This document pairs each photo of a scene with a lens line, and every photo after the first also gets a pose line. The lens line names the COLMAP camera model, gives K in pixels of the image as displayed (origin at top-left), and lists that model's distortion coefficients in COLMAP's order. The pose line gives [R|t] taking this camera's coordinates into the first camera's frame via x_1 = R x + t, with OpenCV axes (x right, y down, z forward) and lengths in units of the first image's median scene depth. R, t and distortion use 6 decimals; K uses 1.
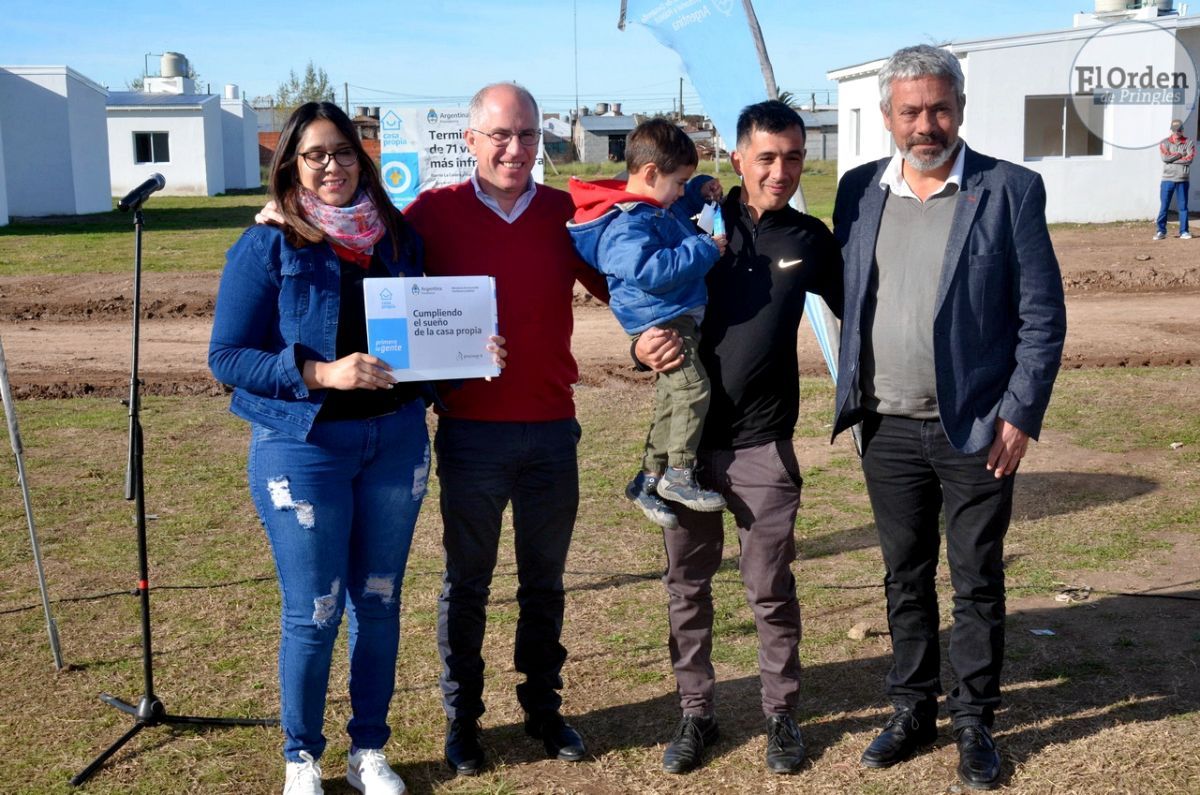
lens RADIAL K [[1425.9, 0, 638.6], [0, 1425.9, 380.9], [0, 0, 1]] dist [-0.011403, 0.040017]
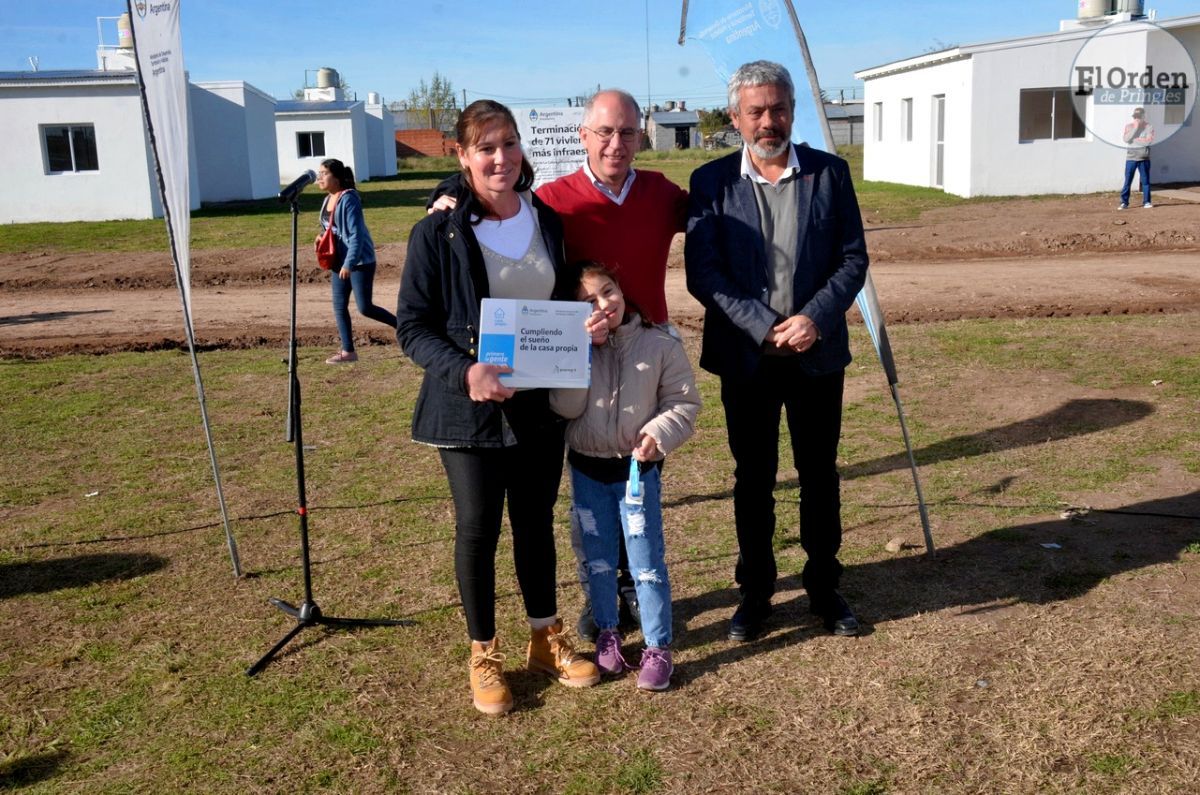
lens RADIAL K [[1212.5, 0, 643.9], [0, 1212.5, 394.4], [0, 0, 1]] dist [-0.020923, 0.020191]
pose [[0.998392, -0.005814, -0.056386, 0.006862], [0.008298, 0.999000, 0.043924, 0.008775], [0.056074, -0.044321, 0.997442, -0.041593]]
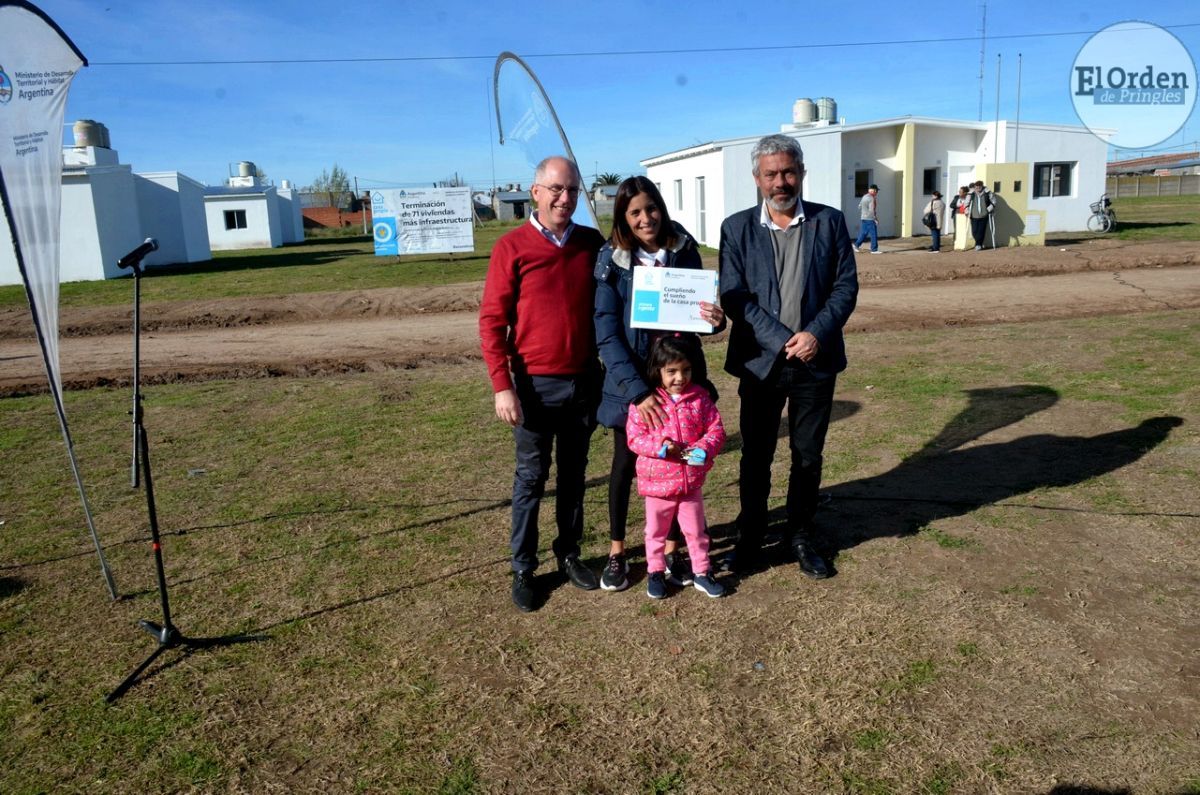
lens RADIAL K [[1084.3, 0, 596.7], [0, 1084.3, 450.5], [0, 0, 1]] dist [-0.057408, 0.010562]
pose [[0.996270, -0.045751, 0.073169, -0.021630], [0.041082, 0.997098, 0.064092, 0.030991], [-0.075889, -0.060847, 0.995258, -0.221235]]
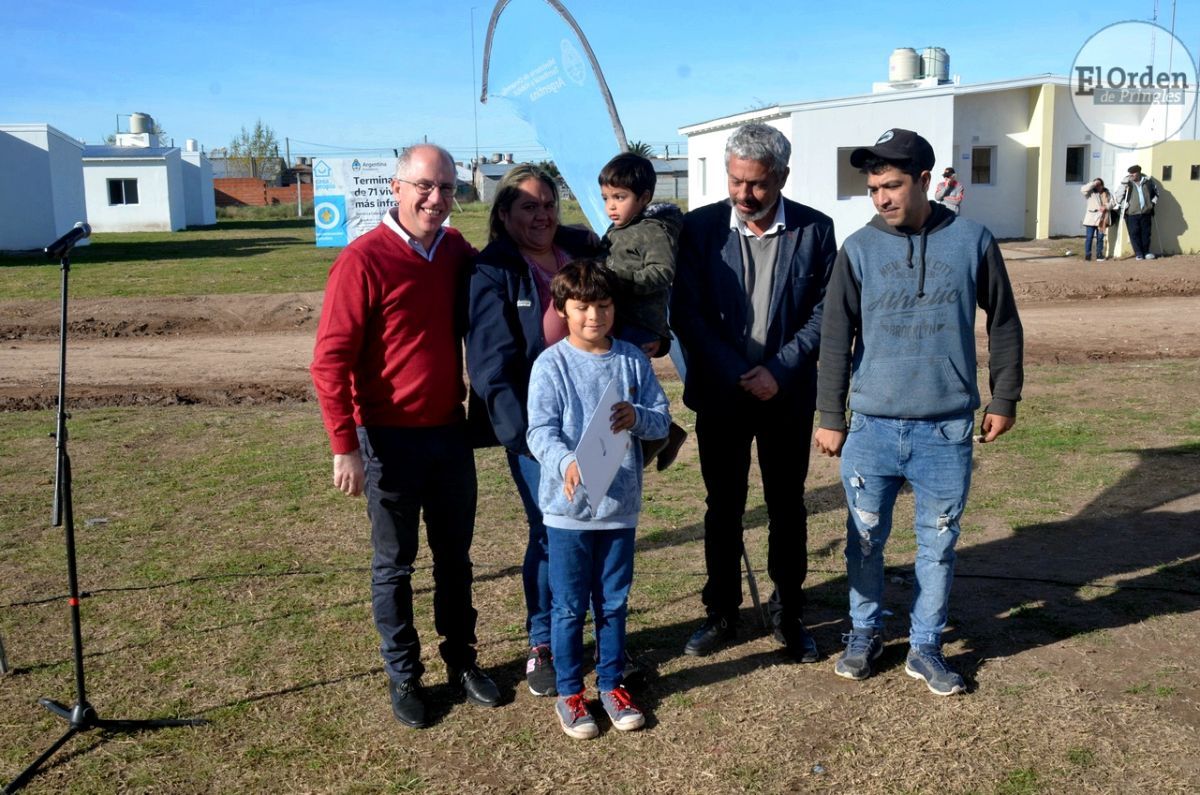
lens RADIAL K [[1306.5, 0, 614.1], [0, 1306.5, 419.4], [0, 0, 1]] dist [-0.025856, 0.060467]
pose [[0.997756, -0.015123, 0.065229, -0.001332], [0.014693, 0.999867, 0.007080, 0.021010], [-0.065327, -0.006106, 0.997845, -0.099587]]
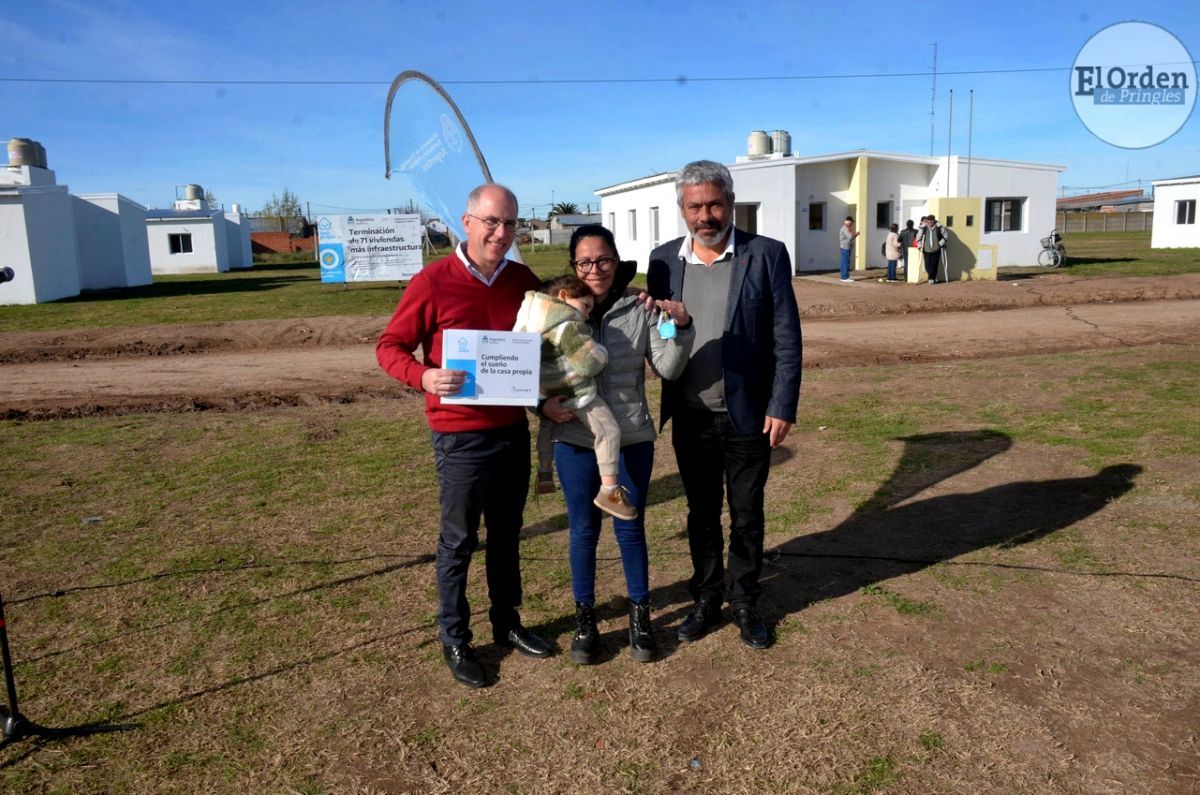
lens RADIAL K [[1257.0, 0, 576.6], [0, 1257.0, 464.8], [0, 0, 1]] dist [-0.065491, 0.014338]
pose [[0.990559, -0.038811, 0.131480, -0.071979], [0.036147, 0.999091, 0.022587, 0.053807], [-0.132237, -0.017621, 0.991061, -0.351597]]
